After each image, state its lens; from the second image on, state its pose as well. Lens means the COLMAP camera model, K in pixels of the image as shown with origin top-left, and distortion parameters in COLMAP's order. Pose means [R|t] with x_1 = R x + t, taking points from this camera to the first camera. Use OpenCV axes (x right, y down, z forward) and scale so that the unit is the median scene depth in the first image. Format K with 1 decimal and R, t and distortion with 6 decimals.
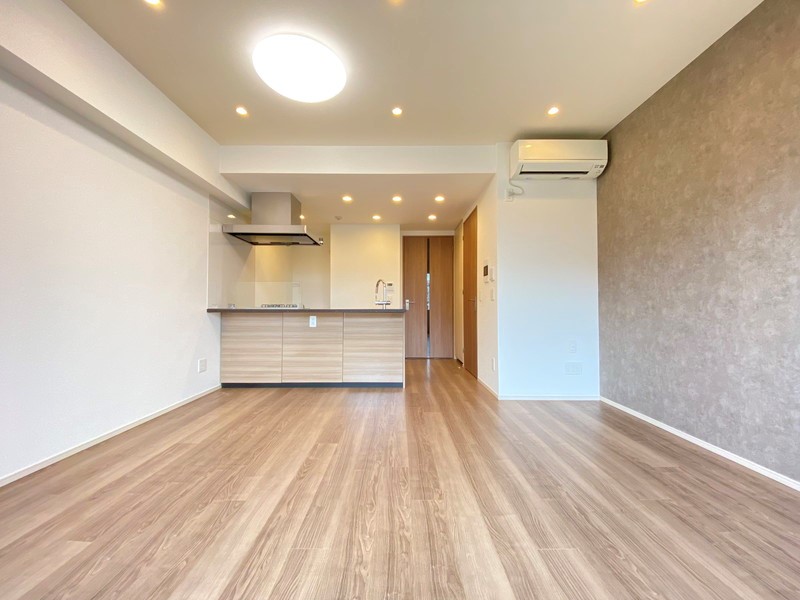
lens RADIAL K [[324.1, 0, 400.0], [0, 324.1, 300.0], [0, 0, 1]] dist [-0.000551, -0.000065]
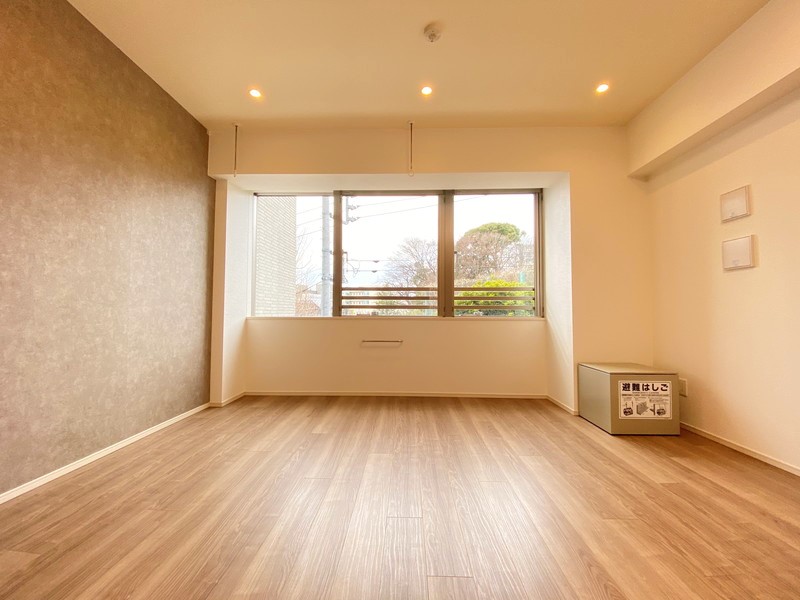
lens RADIAL K [[292.1, 0, 400.0], [0, 292.1, 300.0], [0, 0, 1]] dist [-0.001558, -0.000138]
pose [[-0.999533, -0.002169, 0.030490, 0.069098], [-0.004500, 0.997052, -0.076601, 0.066028], [-0.030234, -0.076702, -0.996596, 1.813202]]
